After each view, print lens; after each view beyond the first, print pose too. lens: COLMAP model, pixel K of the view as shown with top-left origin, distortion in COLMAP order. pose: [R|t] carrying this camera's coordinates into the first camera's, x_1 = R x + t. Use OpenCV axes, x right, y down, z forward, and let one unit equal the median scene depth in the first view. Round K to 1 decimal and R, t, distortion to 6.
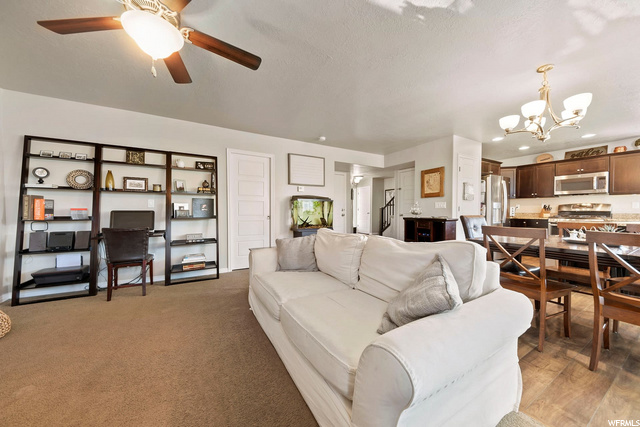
lens RADIAL K [[223.1, 0, 321.4], [0, 223.1, 215.2], [0, 0, 1]] dist [0.006028, -0.000340]
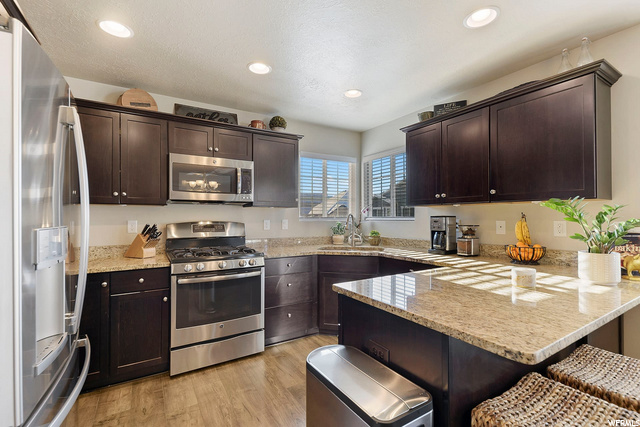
lens RADIAL K [[290.4, 0, 316.9], [0, 290.4, 215.2], [0, 0, 1]] dist [0.002354, 0.000494]
pose [[-0.044989, 0.005182, 0.998974, 0.561922], [0.023269, 0.999721, -0.004138, -0.060238], [-0.998716, 0.023059, -0.045097, 0.832865]]
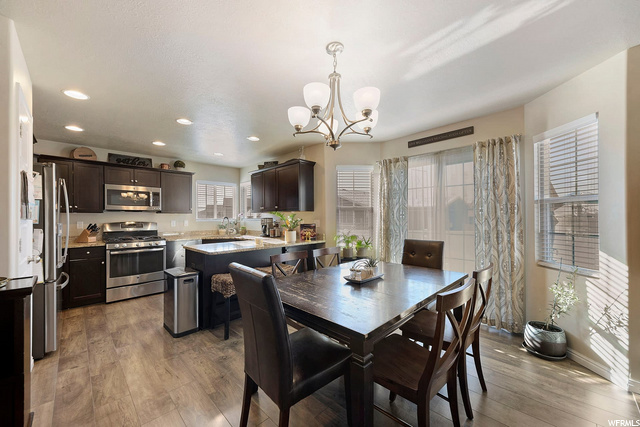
lens RADIAL K [[249.5, 0, 329.2], [0, 249.5, 217.7], [0, 0, 1]] dist [-0.003614, -0.000462]
pose [[-0.302319, 0.001139, 0.953206, 0.085552], [0.028077, 0.999576, 0.007711, -0.056740], [-0.952793, 0.029094, -0.302222, 0.615292]]
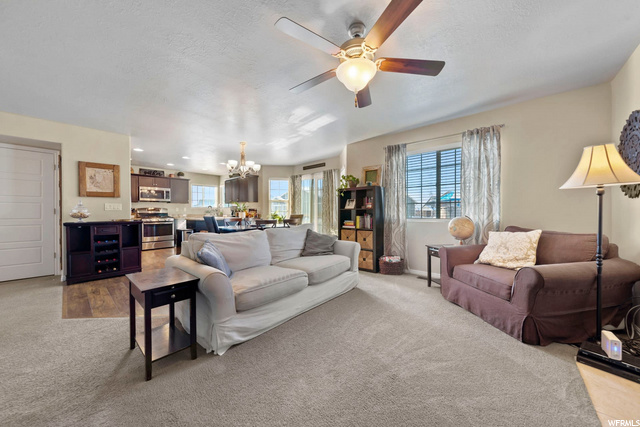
lens RADIAL K [[223.1, 0, 327.0], [0, 223.1, 214.1], [0, 0, 1]] dist [0.006028, -0.000340]
pose [[-0.358221, -0.008414, 0.933599, -0.583765], [0.022956, 0.999578, 0.017817, -0.011977], [-0.933354, 0.027814, -0.357877, 0.499483]]
